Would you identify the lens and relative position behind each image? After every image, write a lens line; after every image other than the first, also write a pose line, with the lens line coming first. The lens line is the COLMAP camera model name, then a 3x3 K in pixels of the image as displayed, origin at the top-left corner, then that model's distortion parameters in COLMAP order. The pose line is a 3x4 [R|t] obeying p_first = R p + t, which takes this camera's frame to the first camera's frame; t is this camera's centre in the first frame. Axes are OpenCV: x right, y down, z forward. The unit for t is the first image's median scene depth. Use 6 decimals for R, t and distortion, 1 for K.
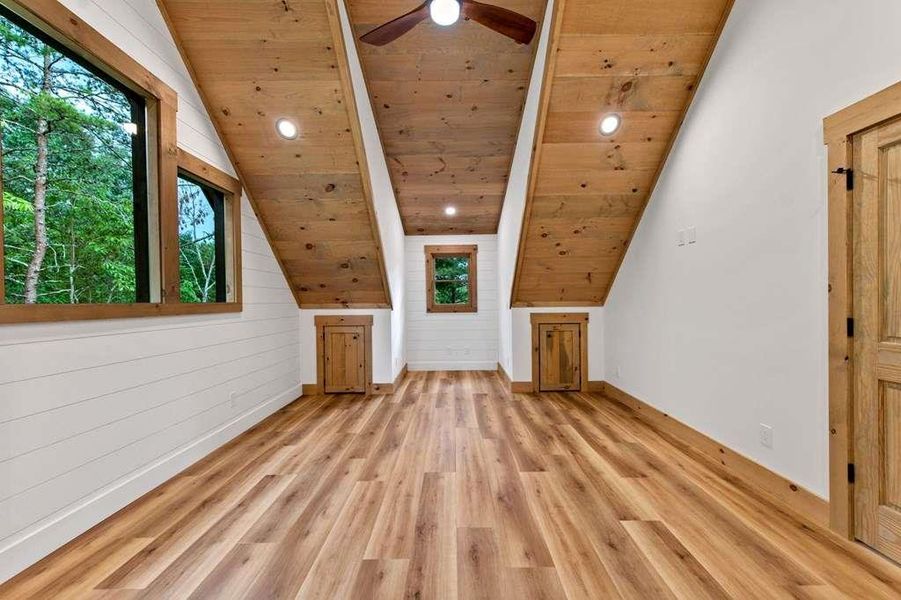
lens RADIAL K [[350.9, 0, 452.9], [0, 350.9, 303.0], [0, 0, 1]] dist [0.002702, -0.000088]
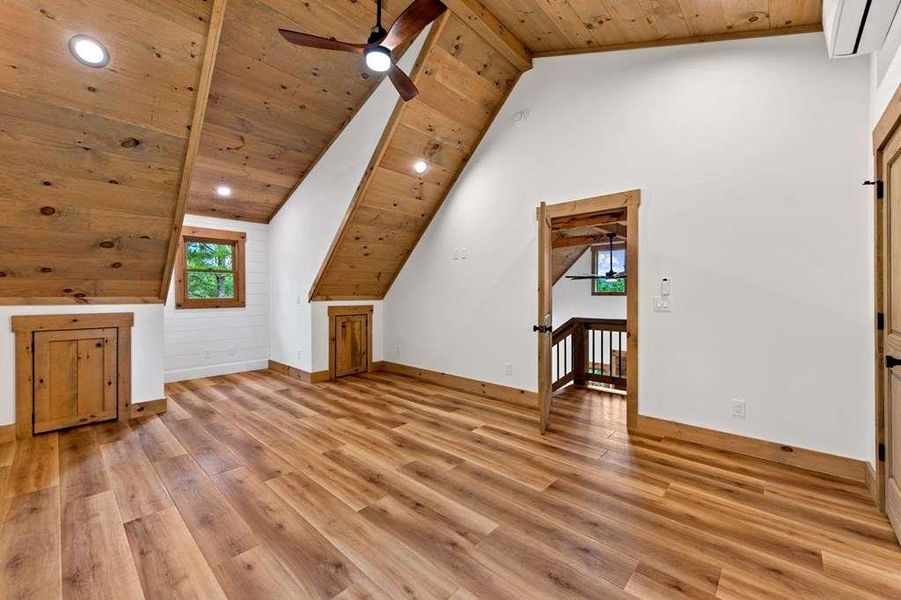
lens RADIAL K [[358.9, 0, 450.1], [0, 358.9, 294.6], [0, 0, 1]] dist [0.000205, -0.000415]
pose [[0.673794, 0.007473, 0.738881, -0.526964], [-0.000517, 0.999953, -0.009642, 0.005424], [-0.738919, 0.006115, 0.673766, -0.028864]]
